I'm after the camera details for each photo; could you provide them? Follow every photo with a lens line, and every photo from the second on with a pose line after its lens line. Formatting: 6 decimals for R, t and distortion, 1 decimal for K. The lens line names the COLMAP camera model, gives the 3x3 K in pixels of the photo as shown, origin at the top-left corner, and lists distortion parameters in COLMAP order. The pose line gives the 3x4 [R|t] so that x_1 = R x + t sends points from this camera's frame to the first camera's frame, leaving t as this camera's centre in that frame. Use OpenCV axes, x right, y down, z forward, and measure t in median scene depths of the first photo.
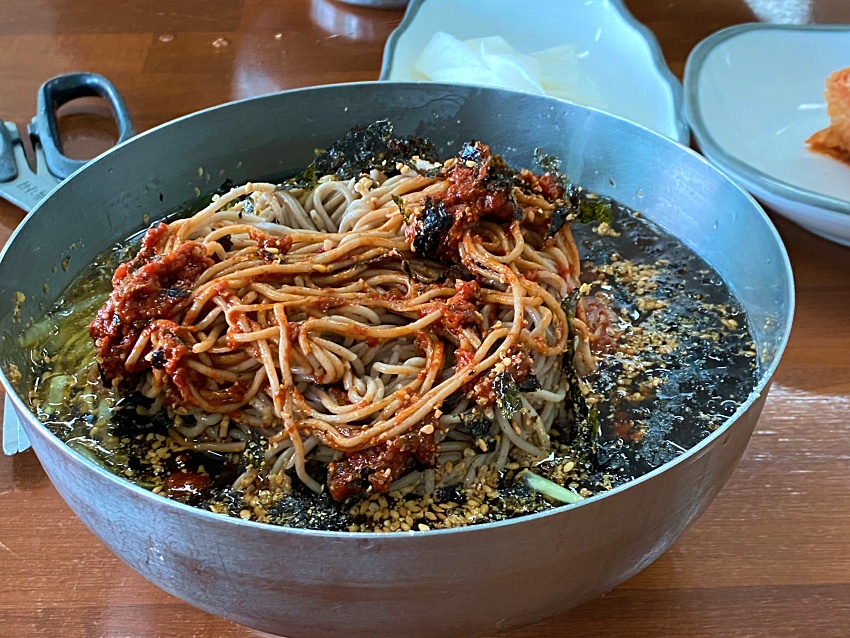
lens RADIAL K [[1295.7, 0, 426.5], [0, 1295.7, 323.1], [0, 0, 1]] dist [-0.004550, 0.000000]
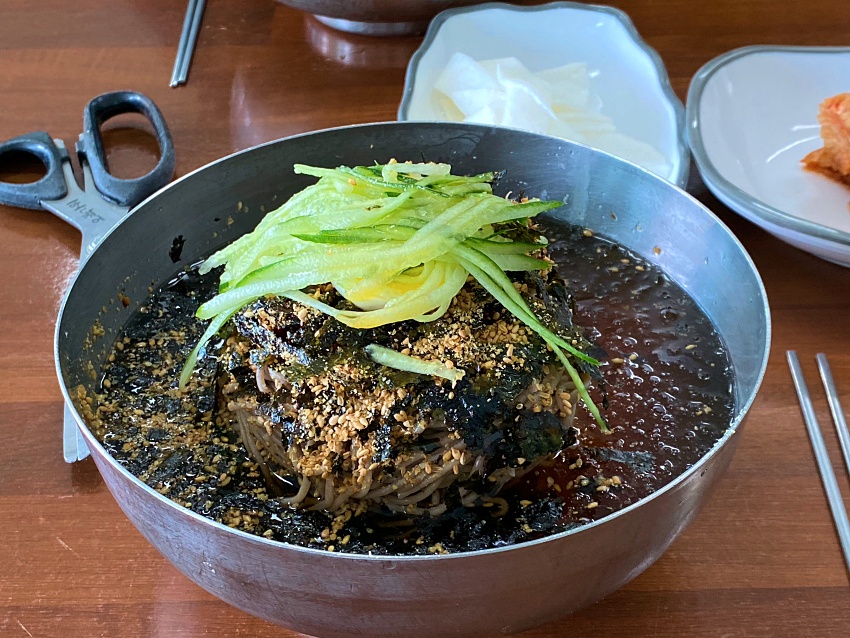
lens RADIAL K [[1295.7, 0, 423.7], [0, 1295.7, 315.7], [0, 0, 1]] dist [-0.004550, 0.000000]
pose [[0.999830, 0.006065, -0.017402, 0.002020], [-0.005574, 0.999588, 0.028152, -0.057783], [0.017566, -0.028051, 0.999452, -0.106595]]
